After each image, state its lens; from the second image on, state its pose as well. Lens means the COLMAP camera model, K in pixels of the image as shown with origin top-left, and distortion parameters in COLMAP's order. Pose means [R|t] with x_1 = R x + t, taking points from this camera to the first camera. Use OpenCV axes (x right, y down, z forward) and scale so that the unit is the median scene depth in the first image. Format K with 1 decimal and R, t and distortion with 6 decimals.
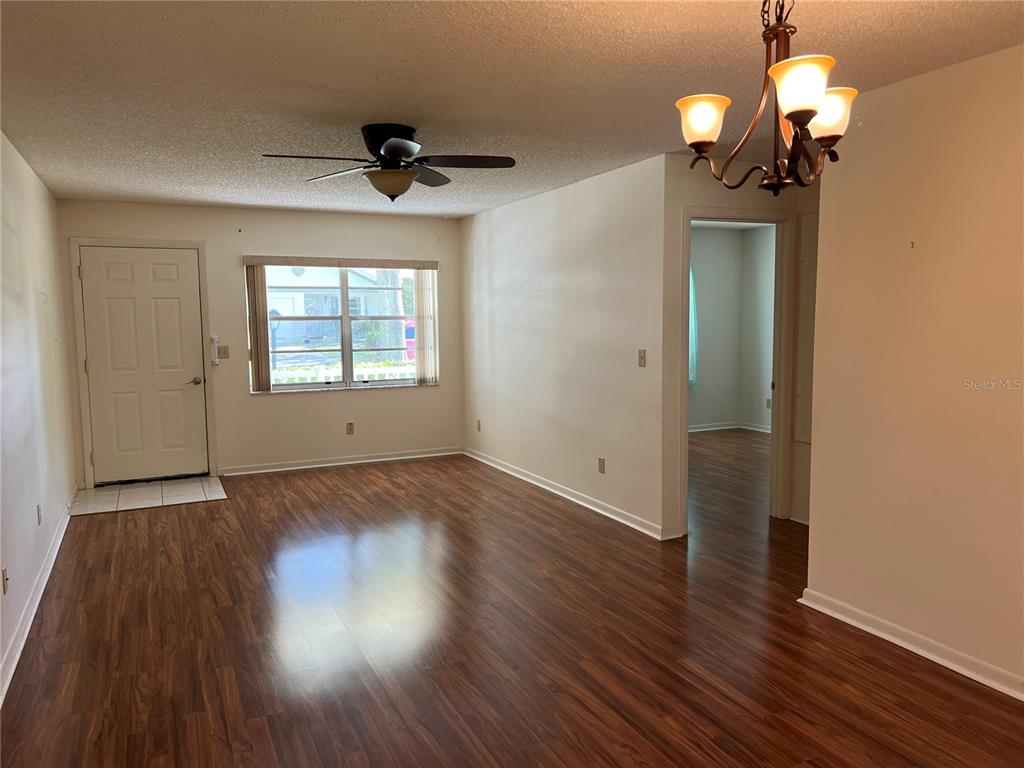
lens RADIAL K [[769.5, 0, 514.8], [0, 769.5, 381.1], [0, 0, 1]] dist [0.043110, -0.003460]
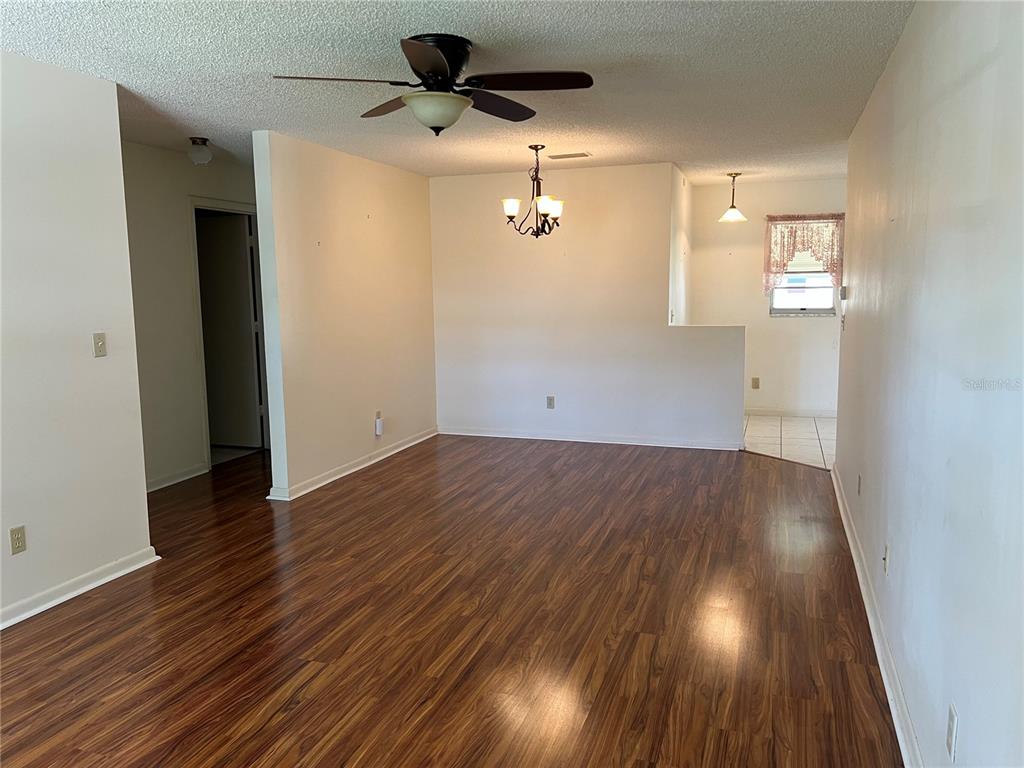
lens RADIAL K [[769.5, 0, 514.1], [0, 769.5, 385.6], [0, 0, 1]] dist [0.043110, -0.003460]
pose [[-0.713633, -0.070823, 0.696930, -0.784906], [0.087985, 0.977936, 0.189473, -0.120971], [-0.694972, 0.196534, -0.691656, 1.545045]]
